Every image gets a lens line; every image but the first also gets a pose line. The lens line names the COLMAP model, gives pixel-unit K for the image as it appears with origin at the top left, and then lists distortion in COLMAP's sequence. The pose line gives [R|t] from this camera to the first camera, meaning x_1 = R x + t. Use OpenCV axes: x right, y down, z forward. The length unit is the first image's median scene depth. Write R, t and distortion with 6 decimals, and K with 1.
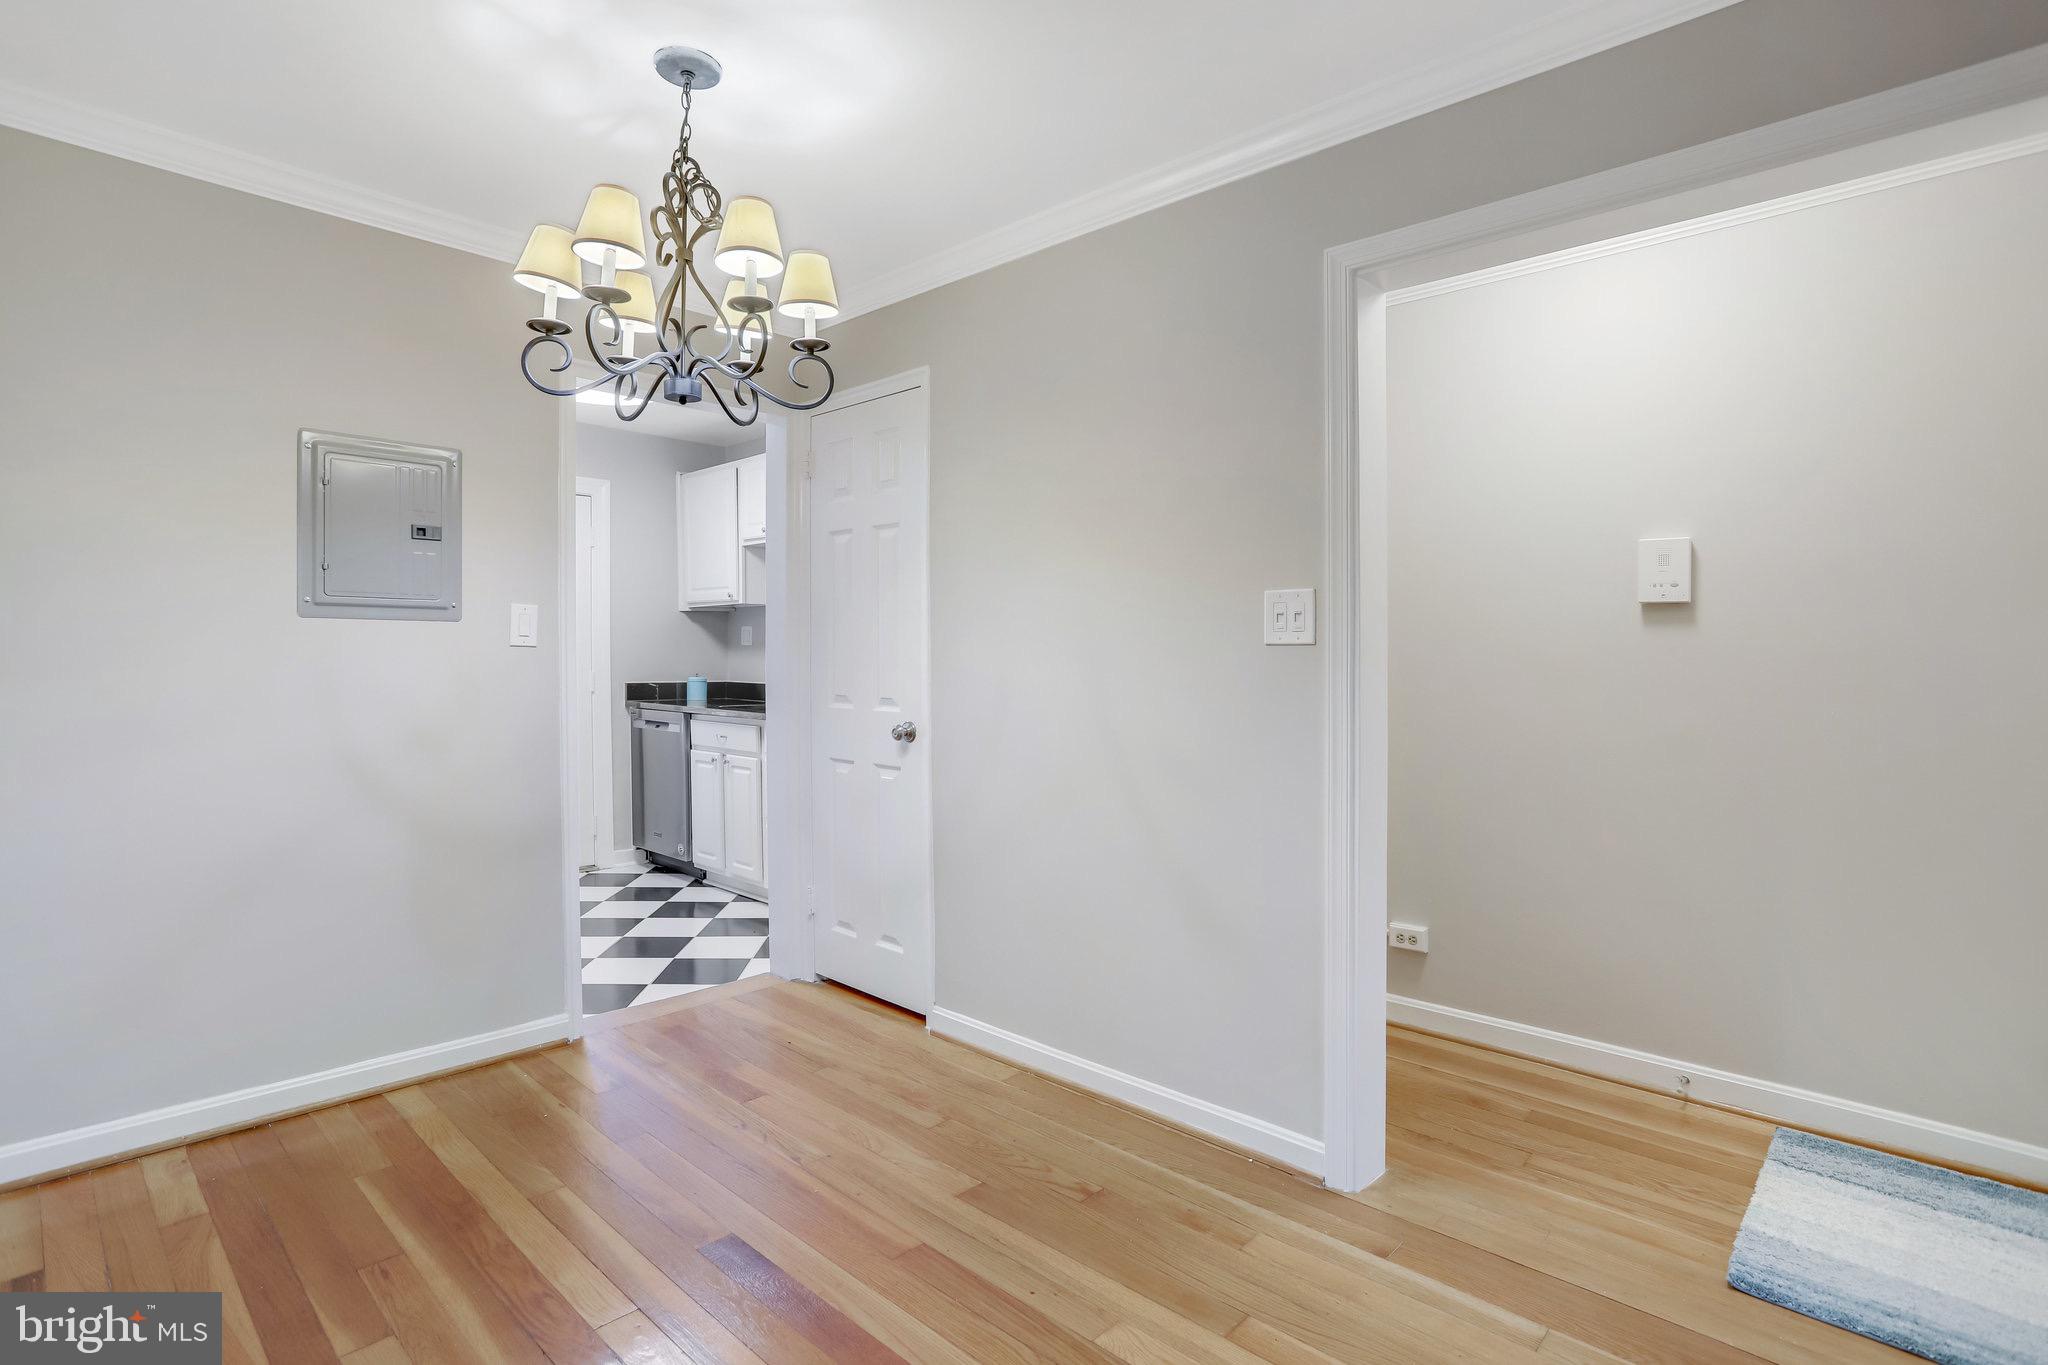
lens RADIAL K [[1016.1, 0, 1019.8], [0, 1016.1, 678.5], [0, 0, 1]] dist [-0.061536, 0.022071]
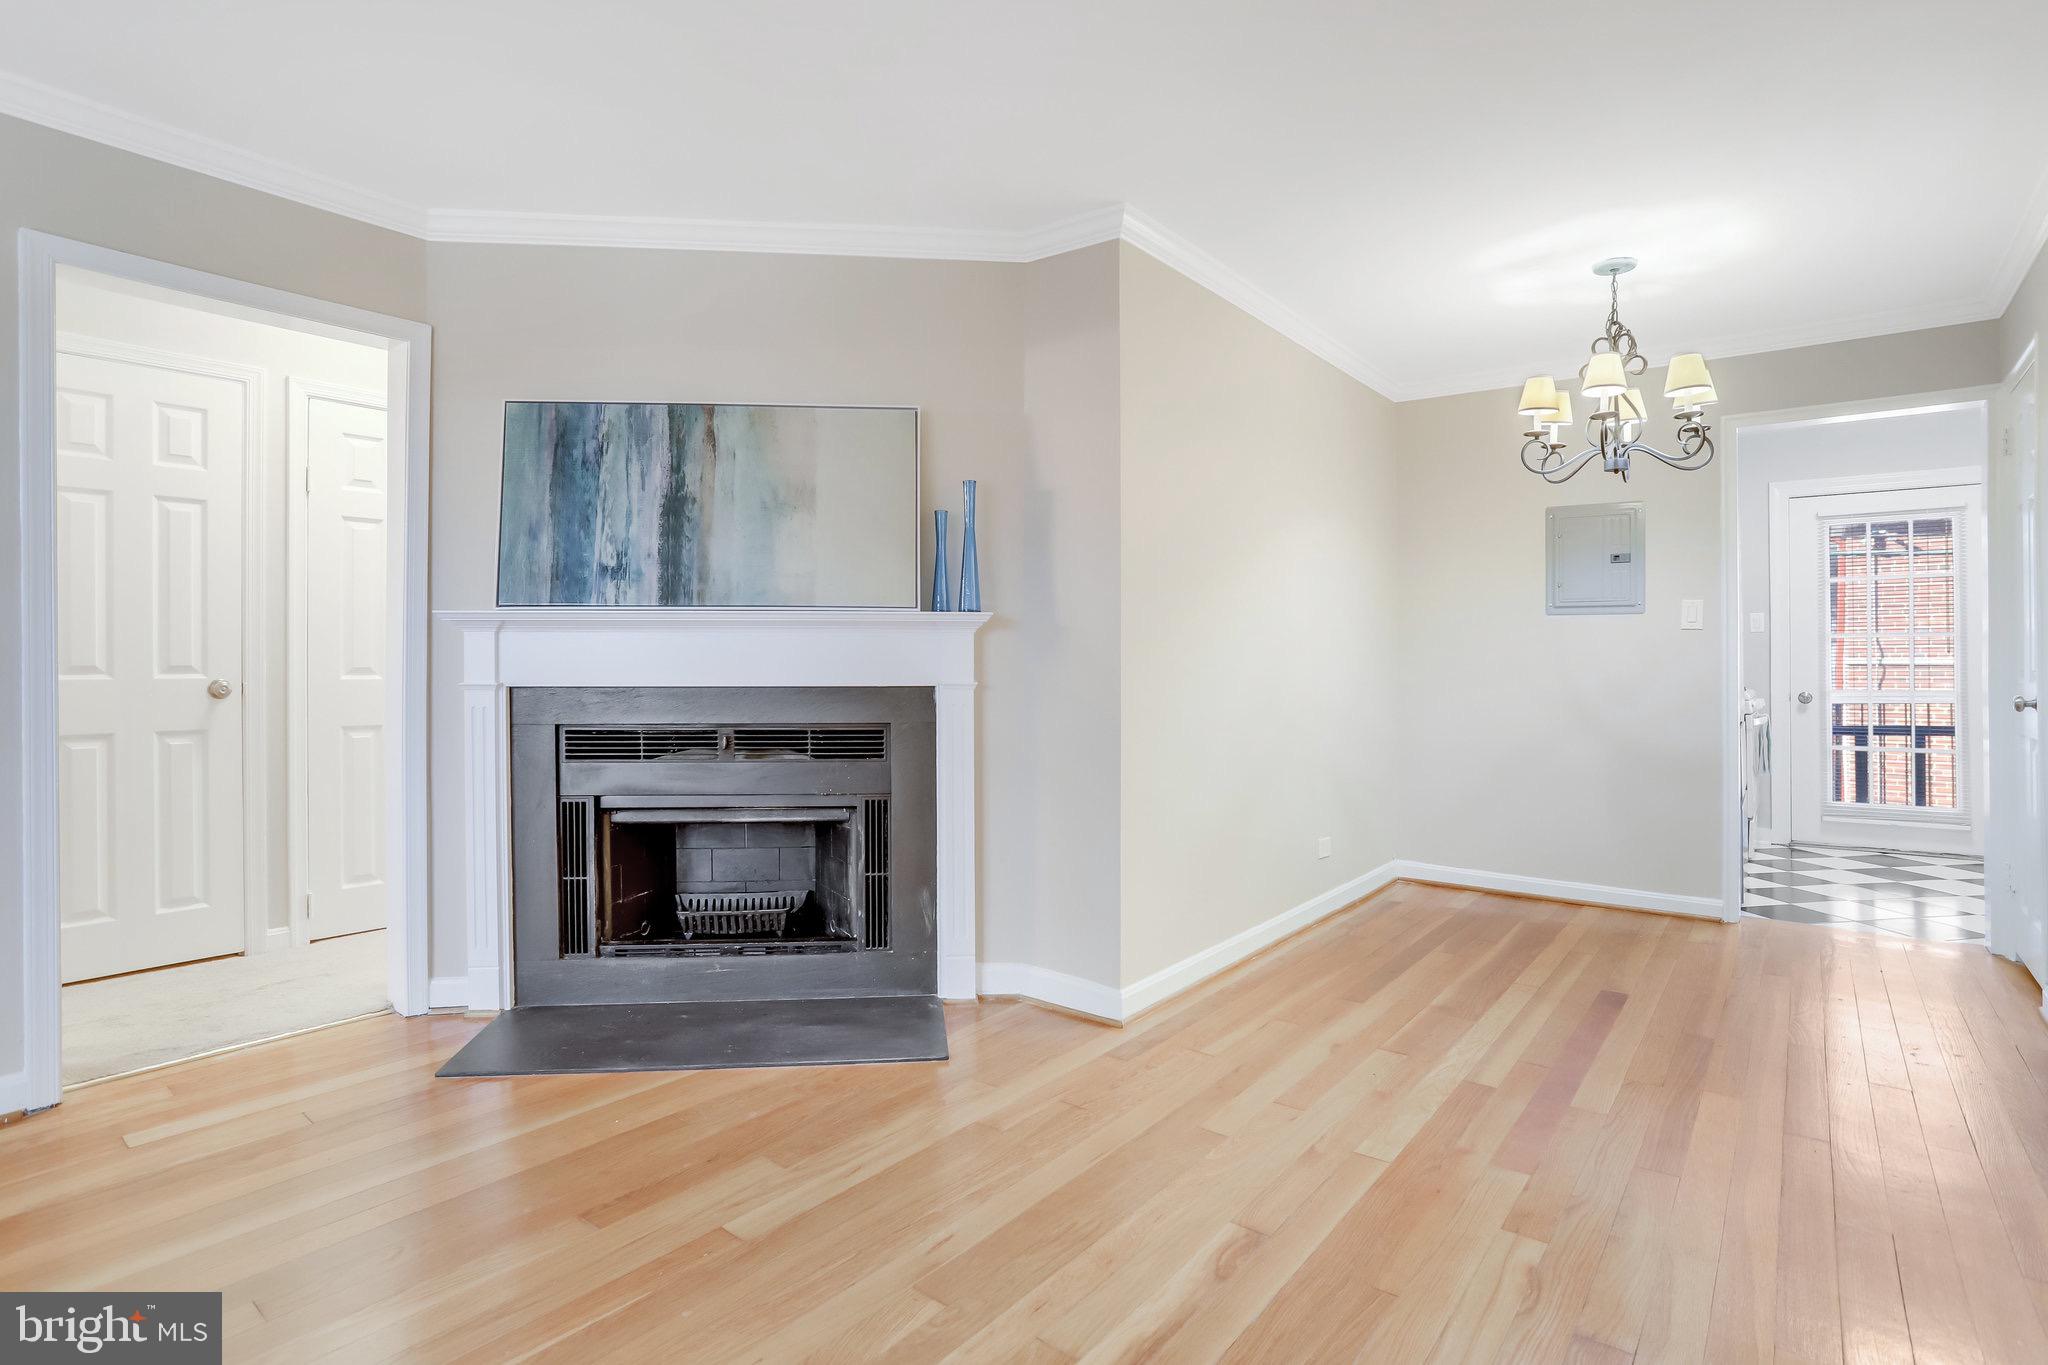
lens RADIAL K [[1016.1, 0, 1013.9], [0, 1016.1, 666.6], [0, 0, 1]] dist [-0.061536, 0.022071]
pose [[0.085780, 0.001685, -0.996313, 0.815336], [-0.027579, 0.999619, -0.000684, 0.048299], [0.995932, 0.027536, 0.085794, -0.076673]]
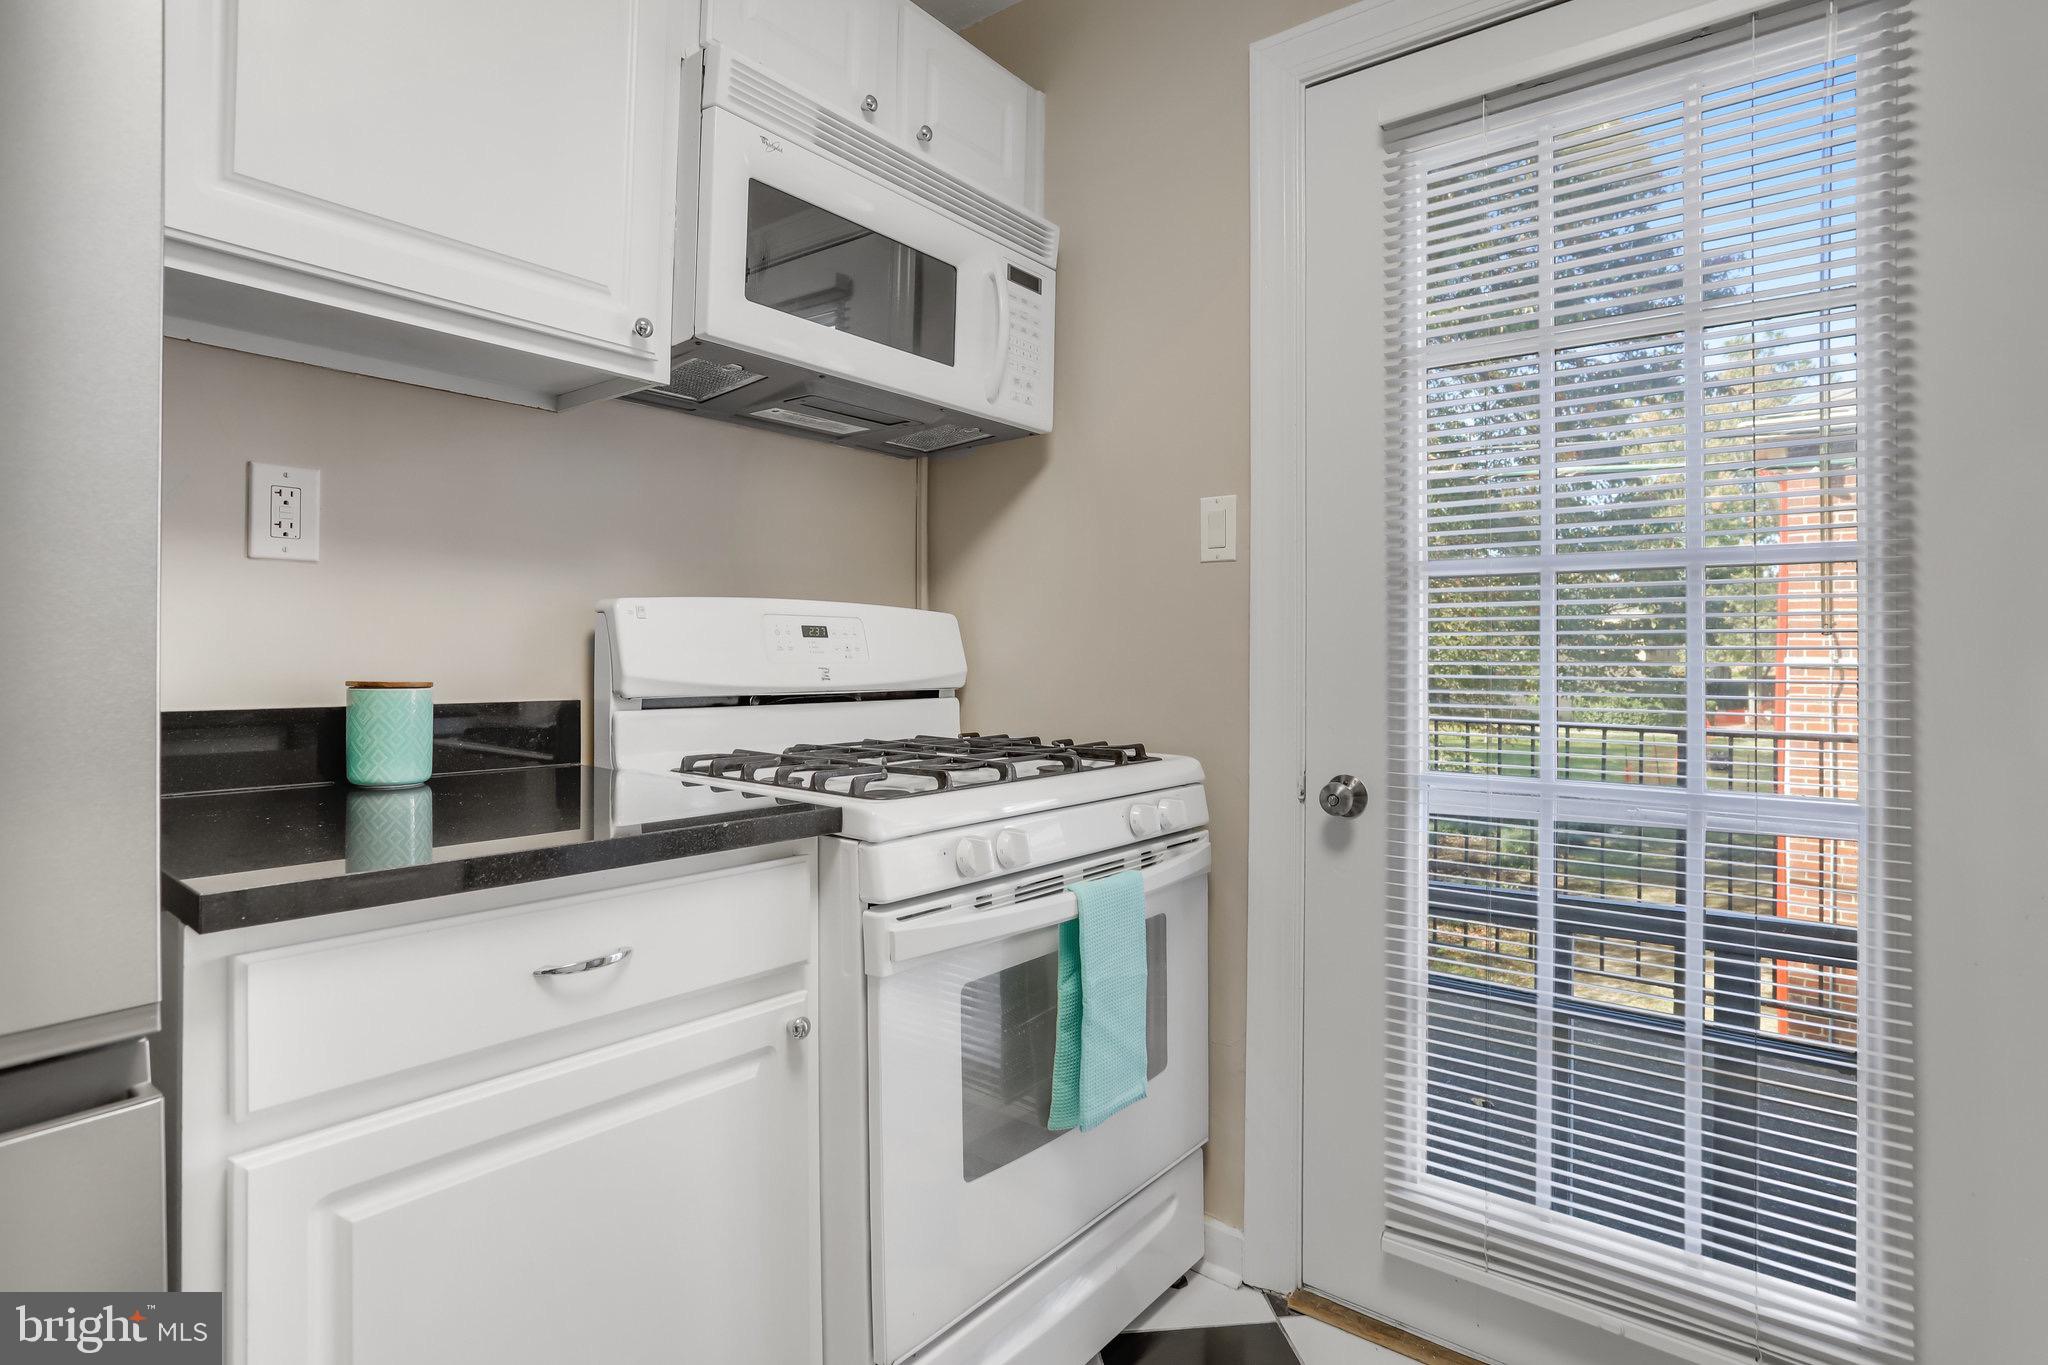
lens RADIAL K [[1016.1, 0, 1061.4], [0, 1016.1, 647.7], [0, 0, 1]] dist [-0.061536, 0.022071]
pose [[0.102306, -0.003648, -0.994746, -0.451305], [-0.042721, 0.999055, -0.008058, -0.003573], [0.993835, 0.043321, 0.102053, 1.429848]]
